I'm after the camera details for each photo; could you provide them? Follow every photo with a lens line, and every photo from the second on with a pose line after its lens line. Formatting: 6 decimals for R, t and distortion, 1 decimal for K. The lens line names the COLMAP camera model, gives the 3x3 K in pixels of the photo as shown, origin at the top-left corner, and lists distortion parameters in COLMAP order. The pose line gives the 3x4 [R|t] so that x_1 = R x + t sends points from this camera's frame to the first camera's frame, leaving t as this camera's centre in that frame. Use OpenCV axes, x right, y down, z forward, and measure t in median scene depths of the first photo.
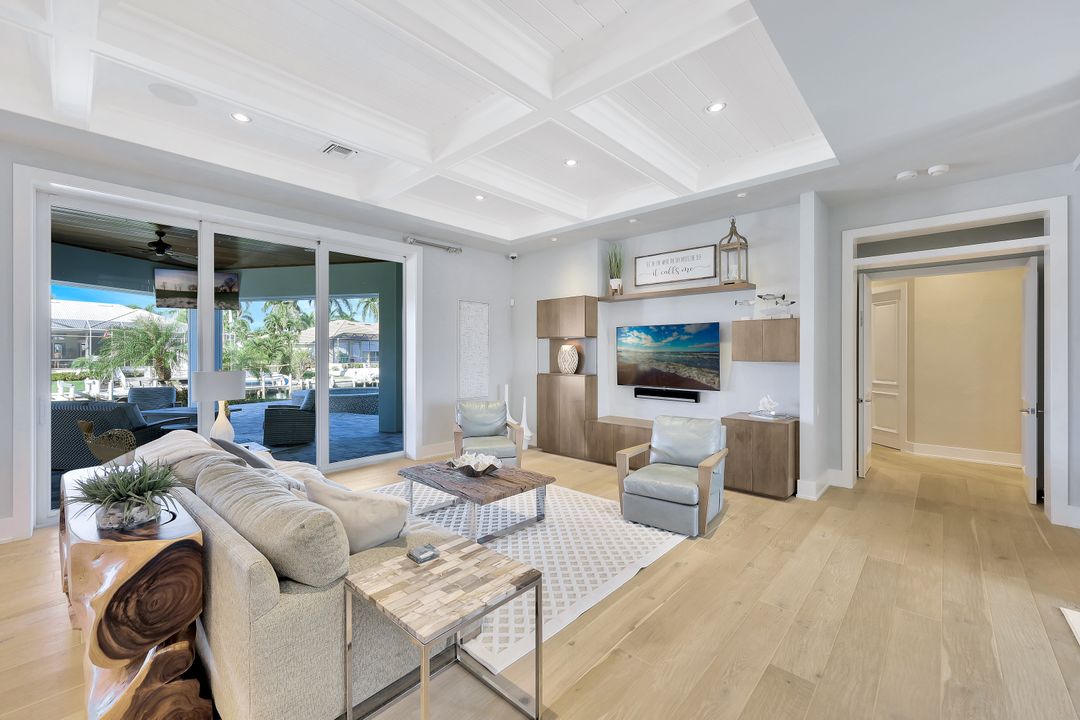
lens RADIAL K [[437.4, 0, 537.2], [0, 437.4, 357.7], [0, 0, 1]] dist [0.000464, 0.000542]
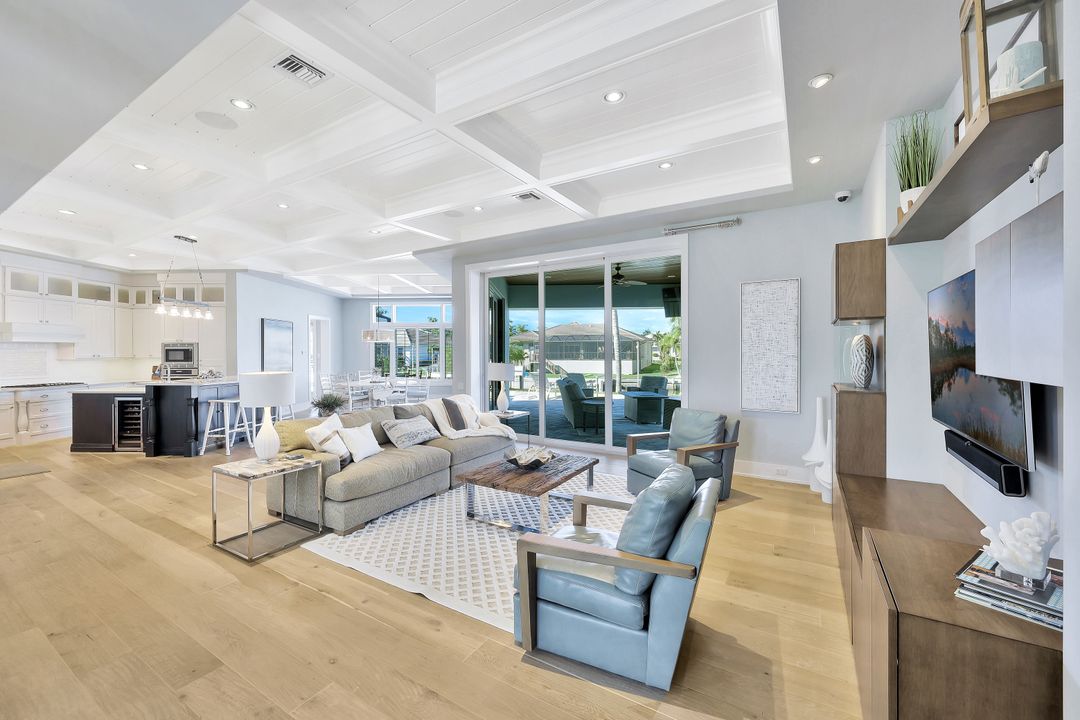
lens RADIAL K [[437.4, 0, 533.6], [0, 437.4, 355.4], [0, 0, 1]] dist [0.000464, 0.000542]
pose [[0.191139, 0.005437, -0.981548, 0.555149], [-0.004352, 0.999980, 0.004692, -0.004316], [0.981553, 0.003374, 0.191159, 0.506937]]
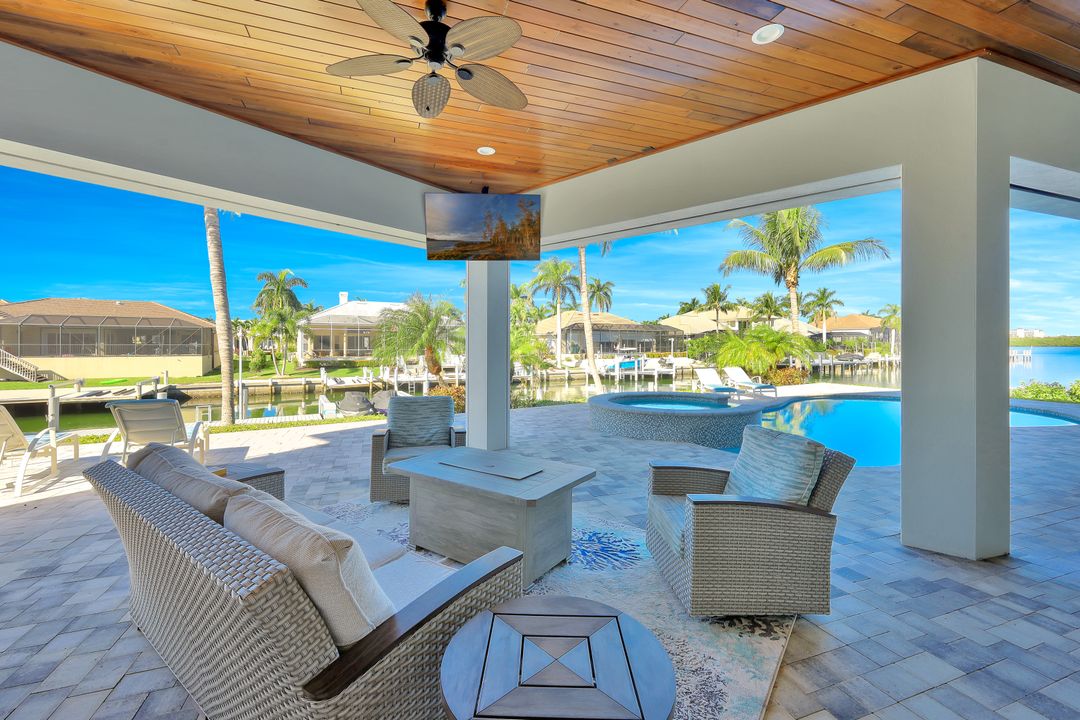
lens RADIAL K [[437.4, 0, 533.2], [0, 437.4, 346.5], [0, 0, 1]] dist [0.000464, 0.000542]
pose [[0.887208, 0.000954, -0.461369, -0.691643], [-0.003470, 0.999983, -0.004606, 0.007942], [0.461357, 0.005687, 0.887197, 0.798511]]
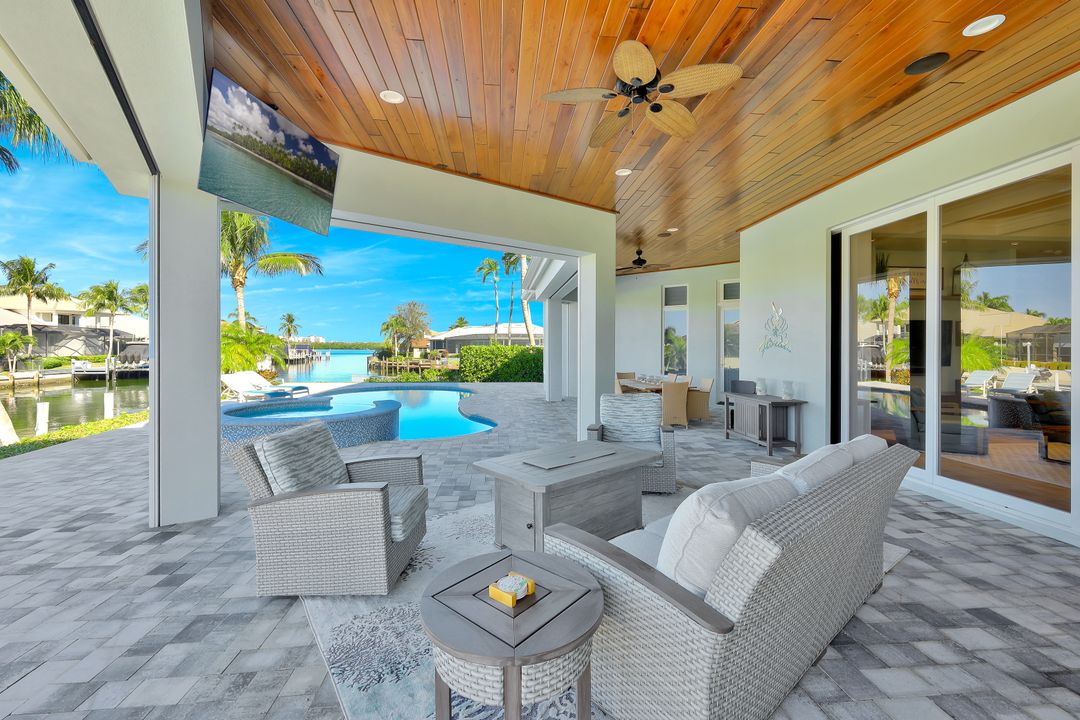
lens RADIAL K [[437.4, 0, 539.5], [0, 437.4, 356.3], [0, 0, 1]] dist [0.000464, 0.000542]
pose [[0.663212, -0.009198, 0.748375, -1.439350], [0.001479, 0.999939, 0.010979, 0.010727], [-0.748430, -0.006175, 0.663185, 0.892195]]
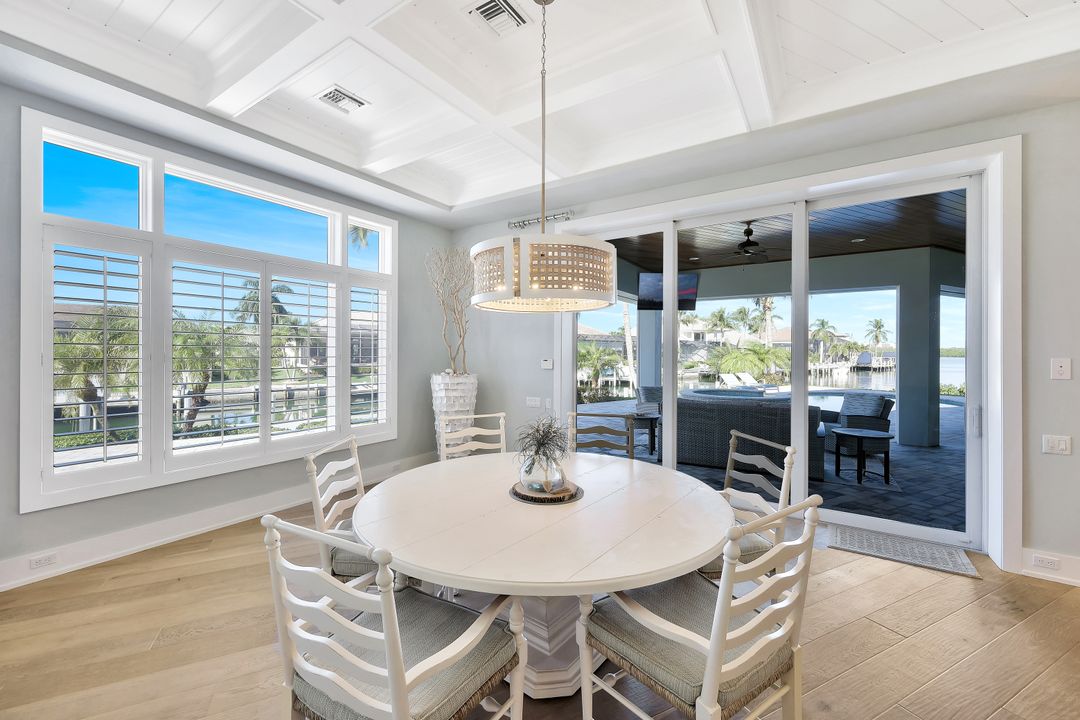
lens RADIAL K [[437.4, 0, 533.8], [0, 437.4, 353.9], [0, 0, 1]] dist [0.000464, 0.000542]
pose [[0.934439, 0.007101, -0.356052, -1.070516], [-0.009720, 0.999937, -0.005567, 0.000960], [0.355990, 0.008663, 0.934450, -0.107755]]
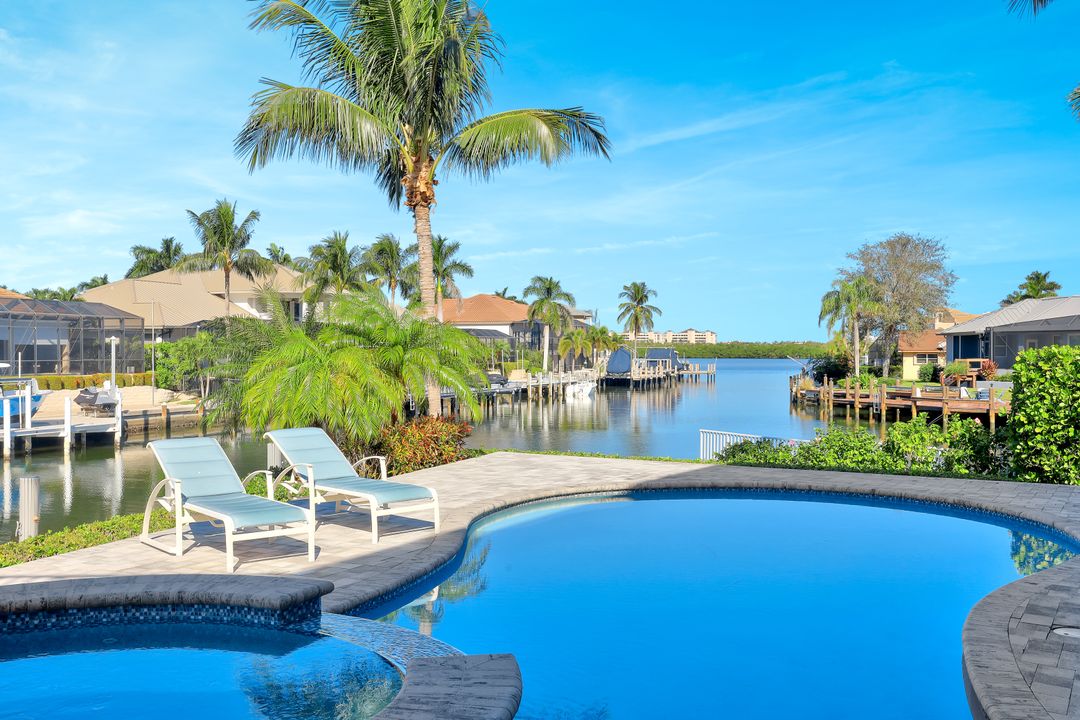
lens RADIAL K [[1034.0, 0, 538.0], [0, 1034.0, 371.4], [0, 0, 1]] dist [0.007960, 0.000000]
pose [[0.977195, -0.002022, 0.212333, -0.788799], [0.000542, 0.999975, 0.007026, -0.000123], [-0.212342, -0.006751, 0.977172, 1.525613]]
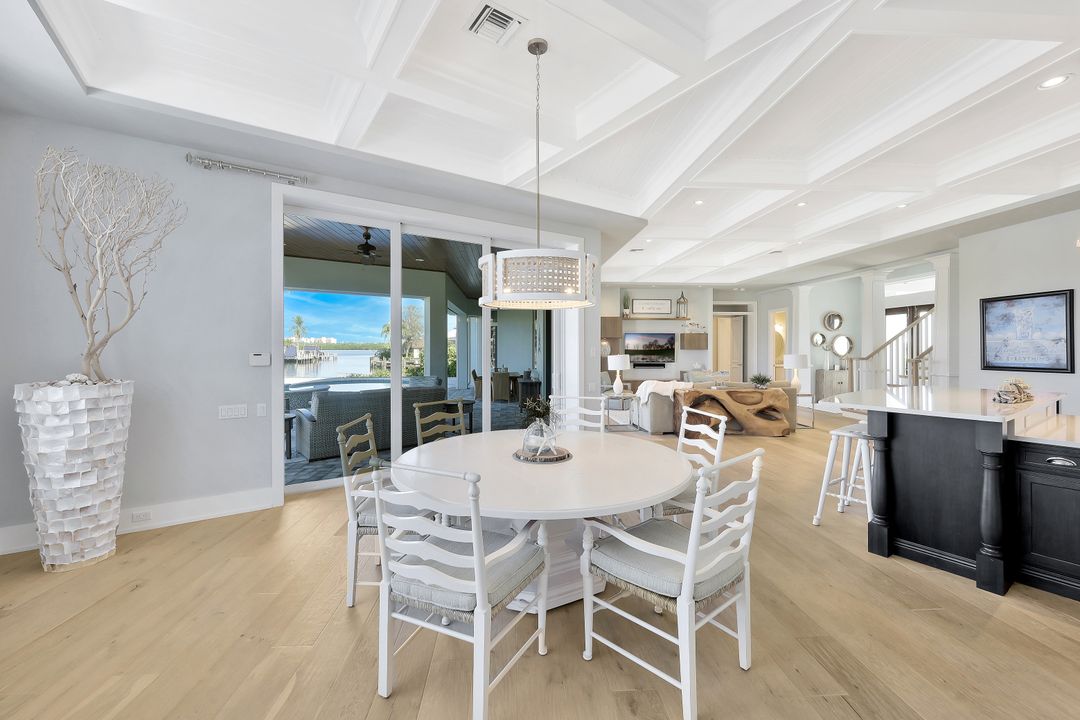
lens RADIAL K [[437.4, 0, 536.7], [0, 437.4, 351.0], [0, 0, 1]] dist [0.000464, 0.000542]
pose [[0.685046, -0.005990, 0.728475, -1.525087], [0.008262, 0.999966, 0.000453, 0.006086], [-0.728453, 0.005709, 0.685072, -0.063278]]
